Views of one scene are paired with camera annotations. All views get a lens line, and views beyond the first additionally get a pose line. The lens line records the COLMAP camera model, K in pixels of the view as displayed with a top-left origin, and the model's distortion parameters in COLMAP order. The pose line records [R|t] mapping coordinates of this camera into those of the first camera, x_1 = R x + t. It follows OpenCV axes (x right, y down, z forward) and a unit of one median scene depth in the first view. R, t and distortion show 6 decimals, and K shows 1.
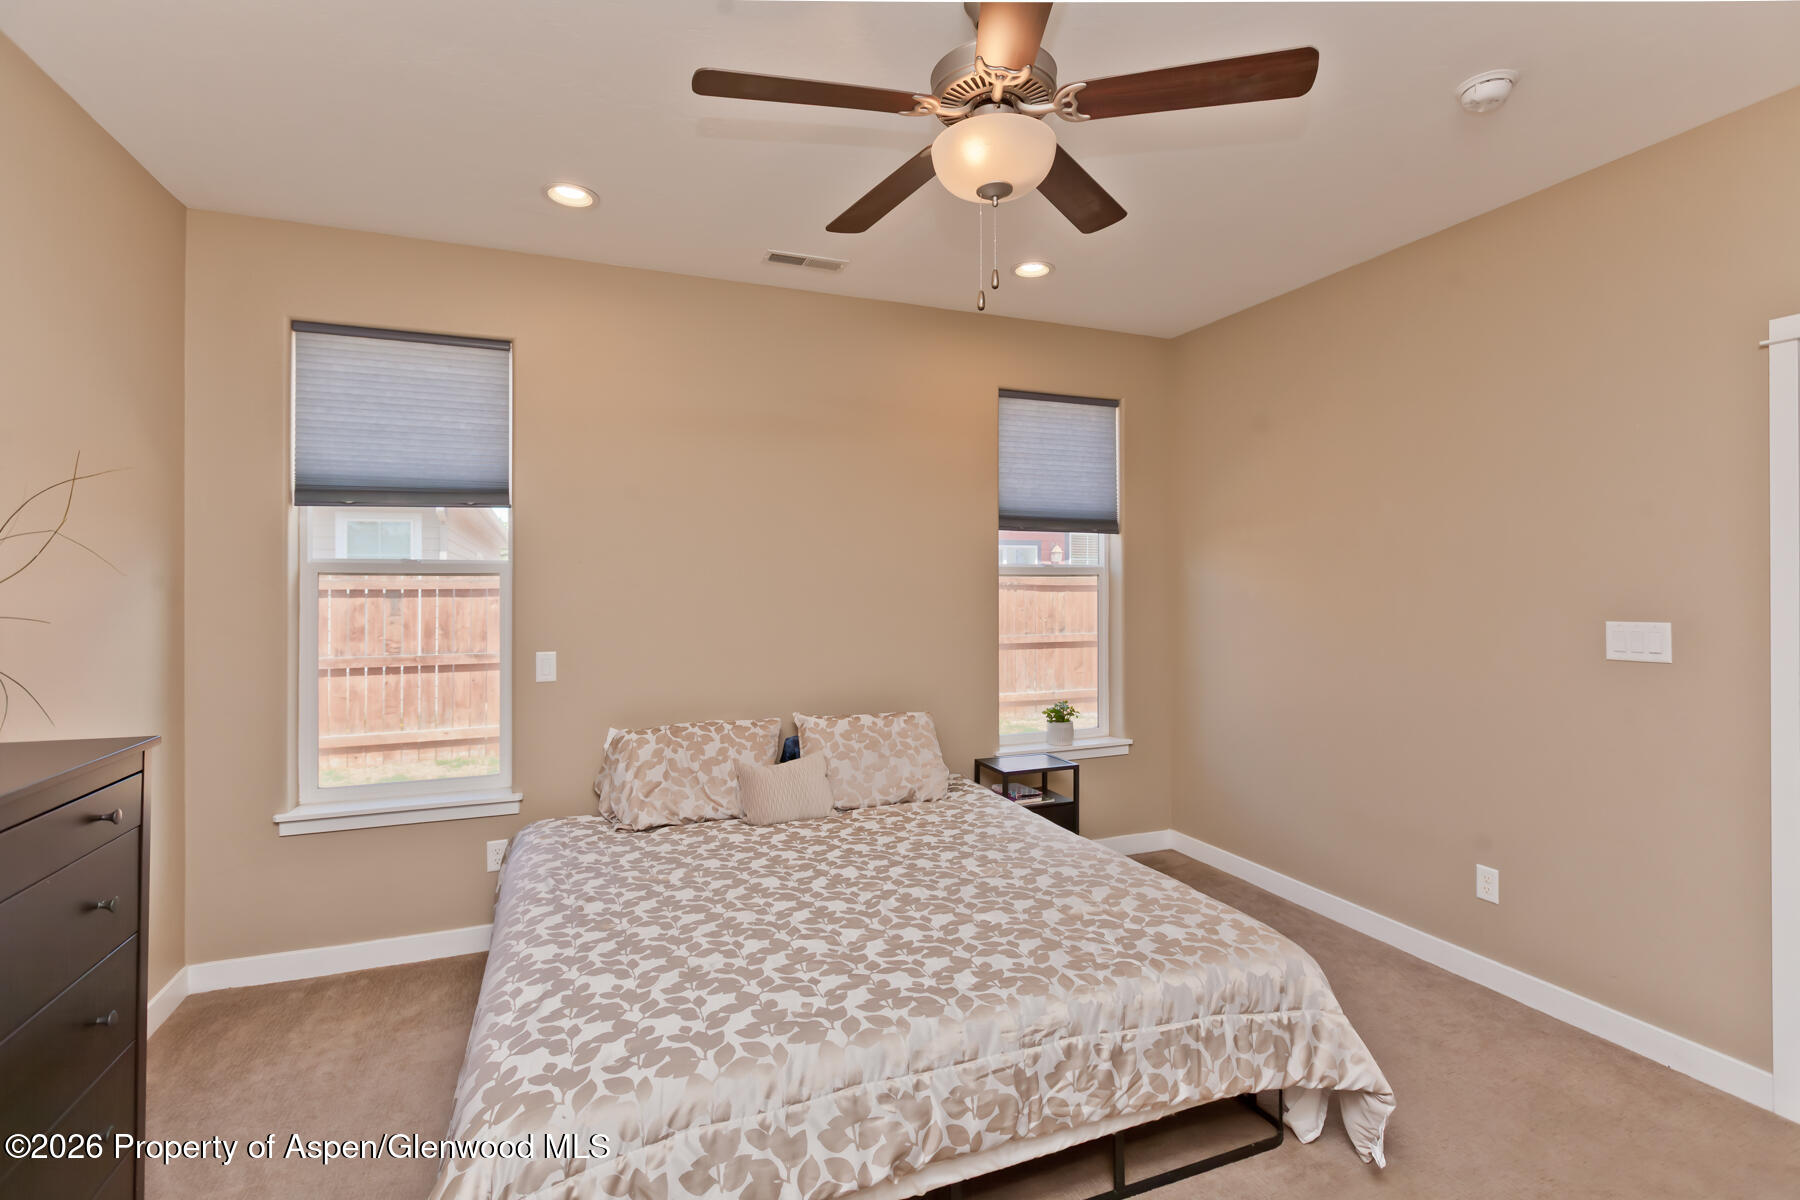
lens RADIAL K [[830.3, 0, 902.8], [0, 830.3, 587.2], [0, 0, 1]] dist [0.000645, 0.000111]
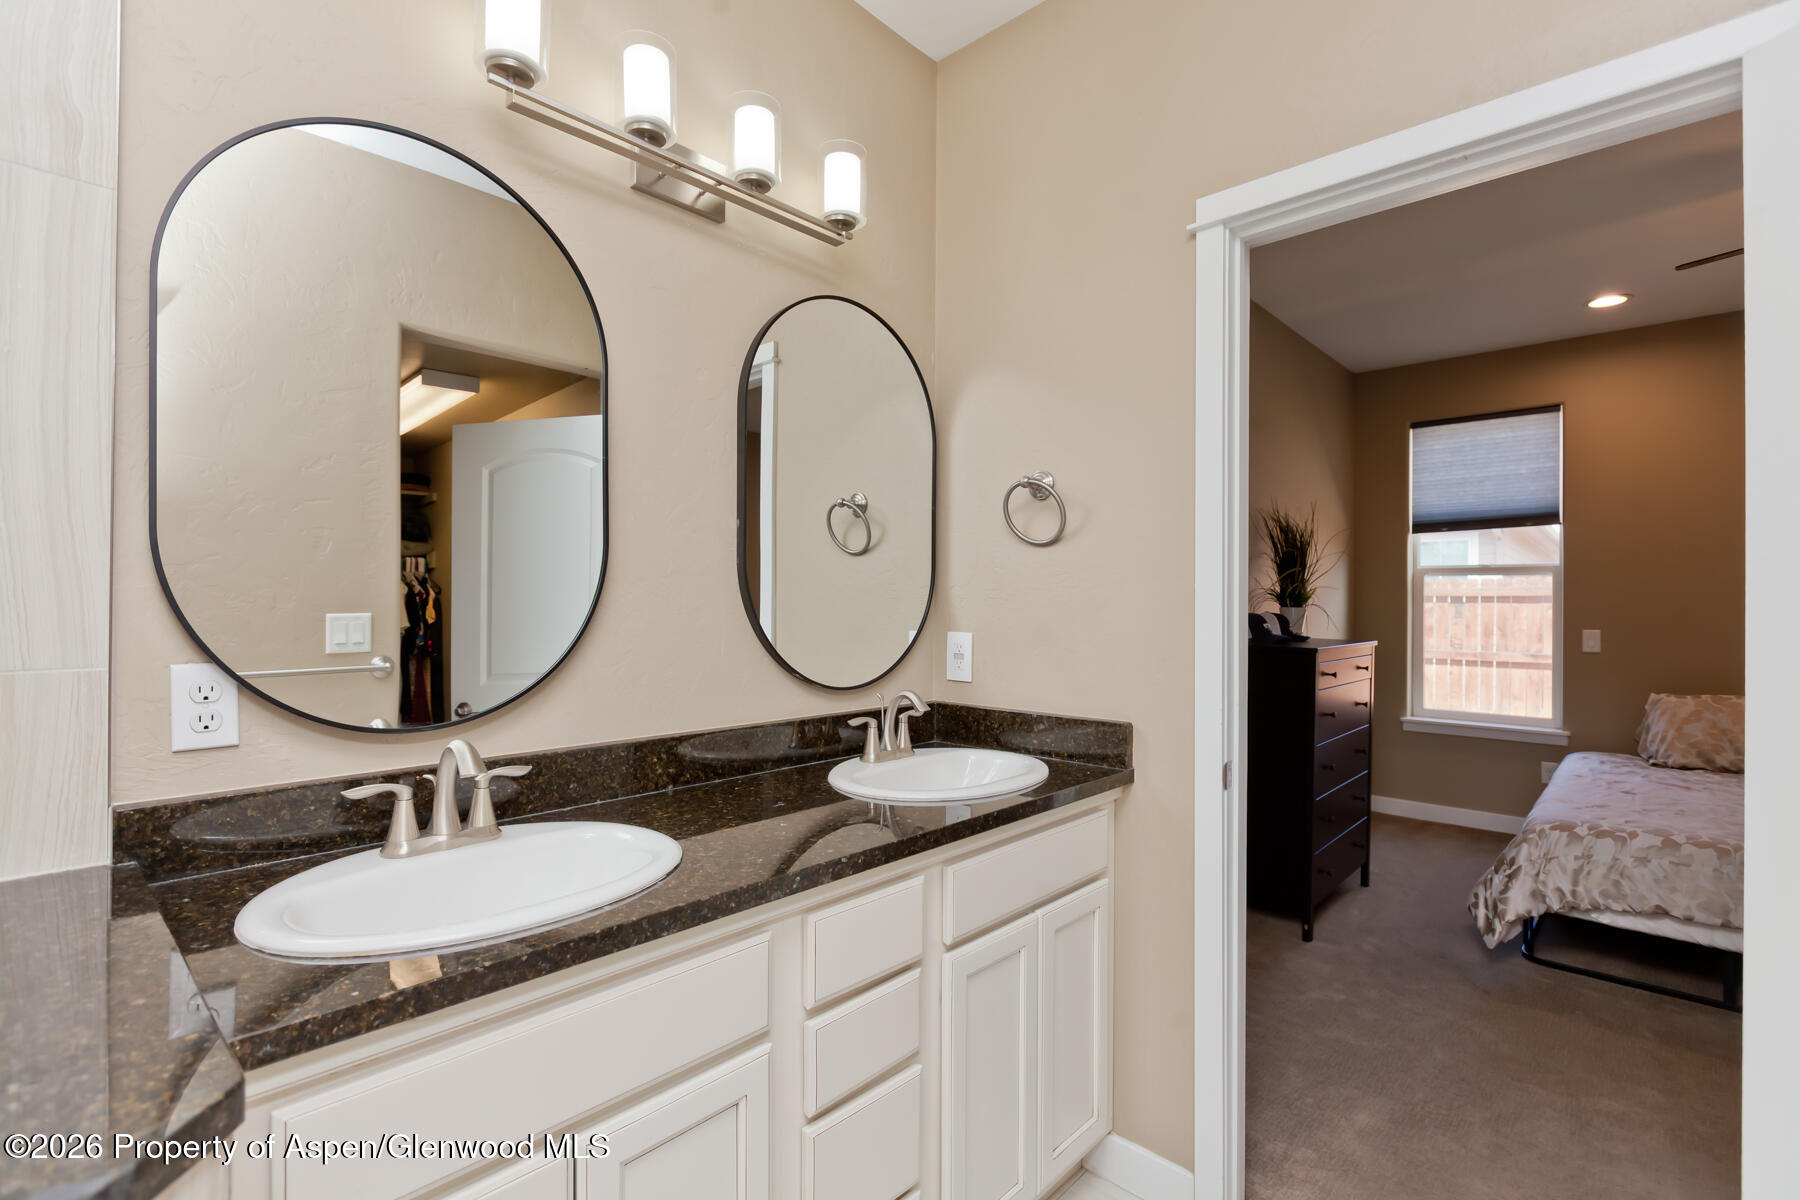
lens RADIAL K [[833.5, 0, 897.8], [0, 833.5, 595.2], [0, 0, 1]] dist [-0.003610, -0.001327]
pose [[0.429999, -0.003630, -0.902822, 0.232162], [-0.009463, 0.999919, -0.008528, 0.034467], [0.902780, 0.012210, 0.429930, -0.454586]]
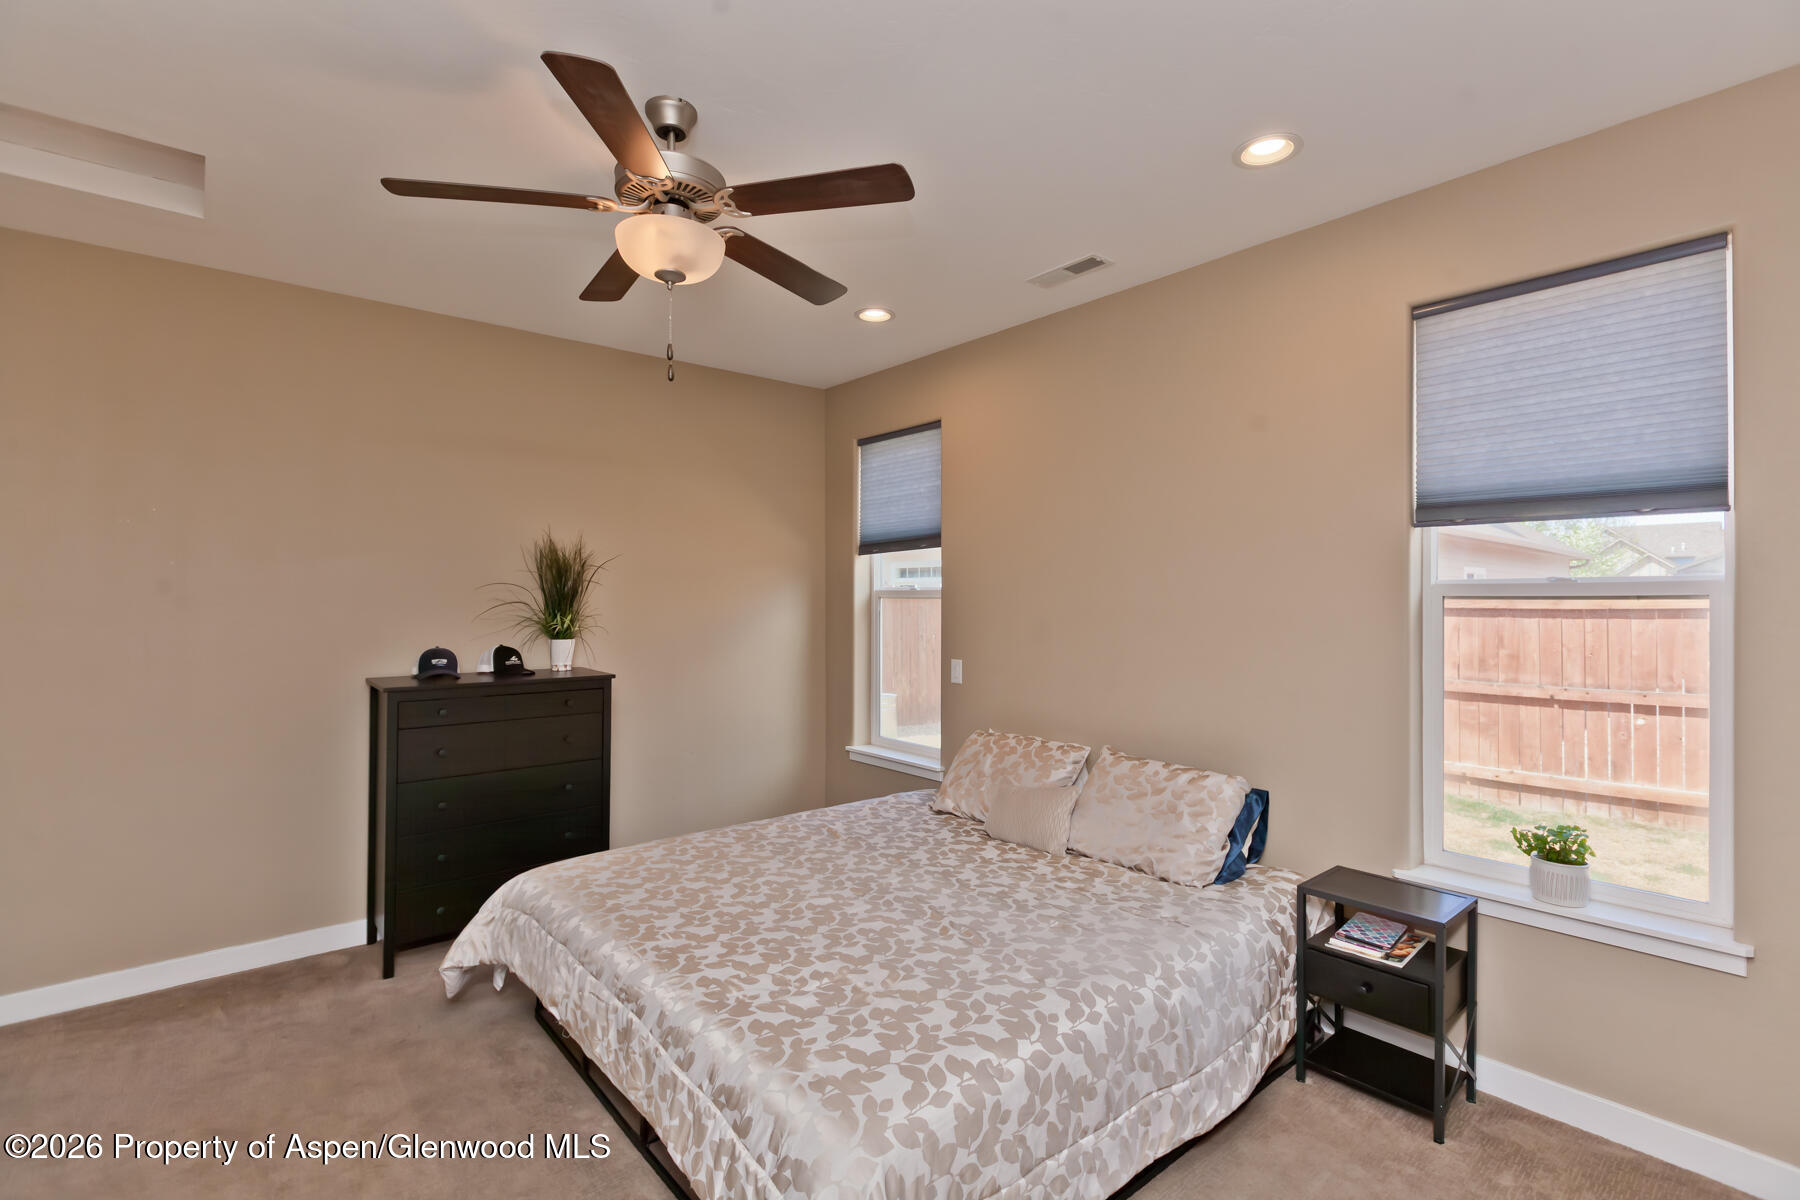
lens RADIAL K [[833.5, 0, 897.8], [0, 833.5, 595.2], [0, 0, 1]] dist [-0.003610, -0.001327]
pose [[0.315343, -0.004091, -0.948969, 0.574329], [-0.007955, 0.999944, -0.006955, -0.007960], [0.948945, 0.009742, 0.315293, 0.400917]]
